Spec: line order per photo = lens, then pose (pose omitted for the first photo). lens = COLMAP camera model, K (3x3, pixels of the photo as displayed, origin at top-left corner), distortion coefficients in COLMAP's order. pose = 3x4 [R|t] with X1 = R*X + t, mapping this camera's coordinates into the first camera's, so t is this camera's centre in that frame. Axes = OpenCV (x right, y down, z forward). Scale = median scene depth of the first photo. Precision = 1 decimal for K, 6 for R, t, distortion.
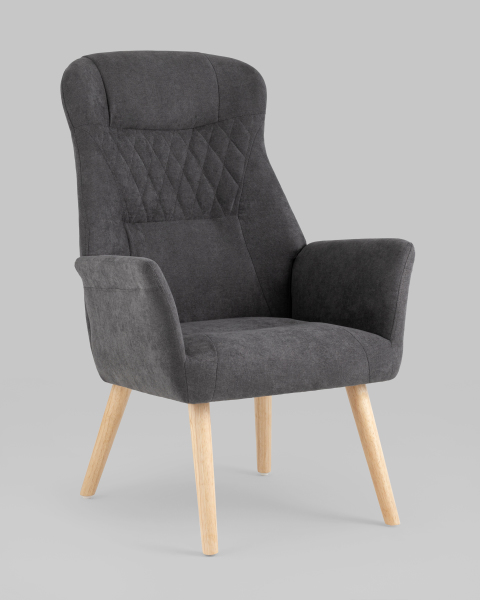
lens RADIAL K [[1763.8, 0, 240.0], [0, 1763.8, 300.0], [0, 0, 1]] dist [-0.446929, -0.141191]
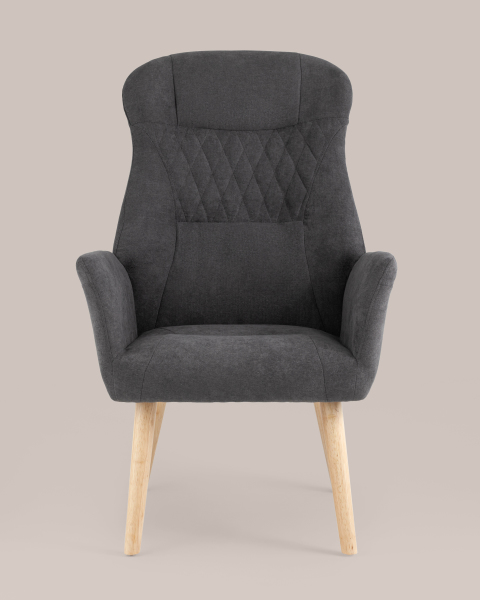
lens RADIAL K [[1763.8, 0, 240.0], [0, 1763.8, 300.0], [0, 0, 1]] dist [-0.446929, -0.141191]
pose [[0.873424, 0.074528, -0.481224, 0.446282], [-0.076775, 0.996935, 0.015050, -0.016697], [0.480871, 0.023800, 0.876468, 0.134603]]
